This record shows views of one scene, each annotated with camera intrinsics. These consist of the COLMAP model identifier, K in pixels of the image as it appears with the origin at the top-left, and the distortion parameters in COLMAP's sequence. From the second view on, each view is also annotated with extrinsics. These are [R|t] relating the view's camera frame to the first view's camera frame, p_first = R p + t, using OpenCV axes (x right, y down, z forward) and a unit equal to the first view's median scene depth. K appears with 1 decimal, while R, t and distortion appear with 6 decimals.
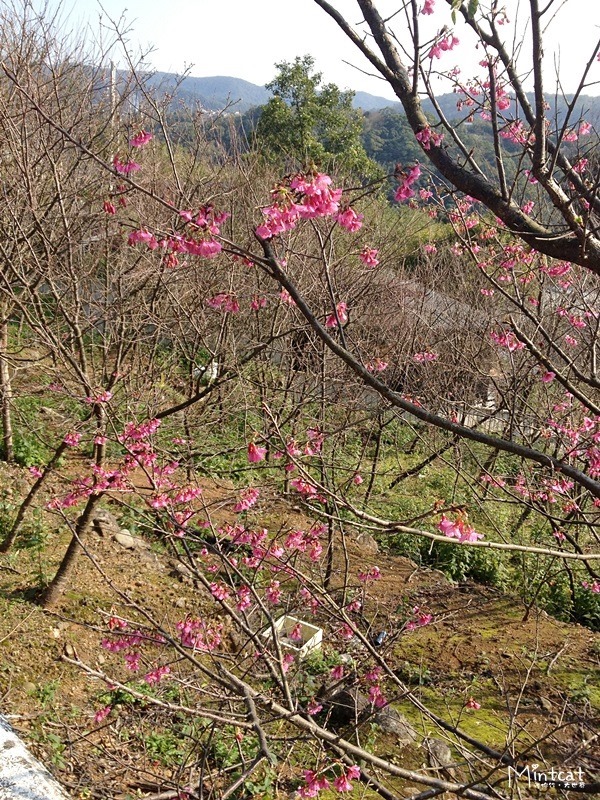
lens RADIAL K [[713.8, 0, 302.1], [0, 713.8, 411.2], [0, 0, 1]] dist [0.164579, -0.333520]
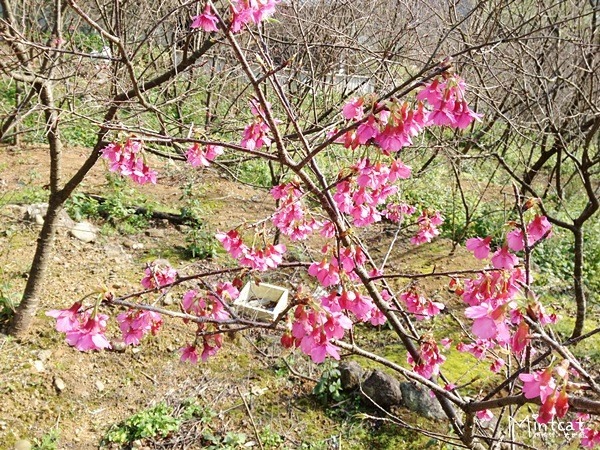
lens RADIAL K [[535.4, 0, 281.6], [0, 535.4, 228.3], [0, 0, 1]] dist [0.164579, -0.333520]
pose [[0.978831, -0.116497, 0.168280, -0.140259], [0.069604, 0.962671, 0.261571, 0.006731], [-0.192471, -0.244321, 0.950401, 0.358478]]
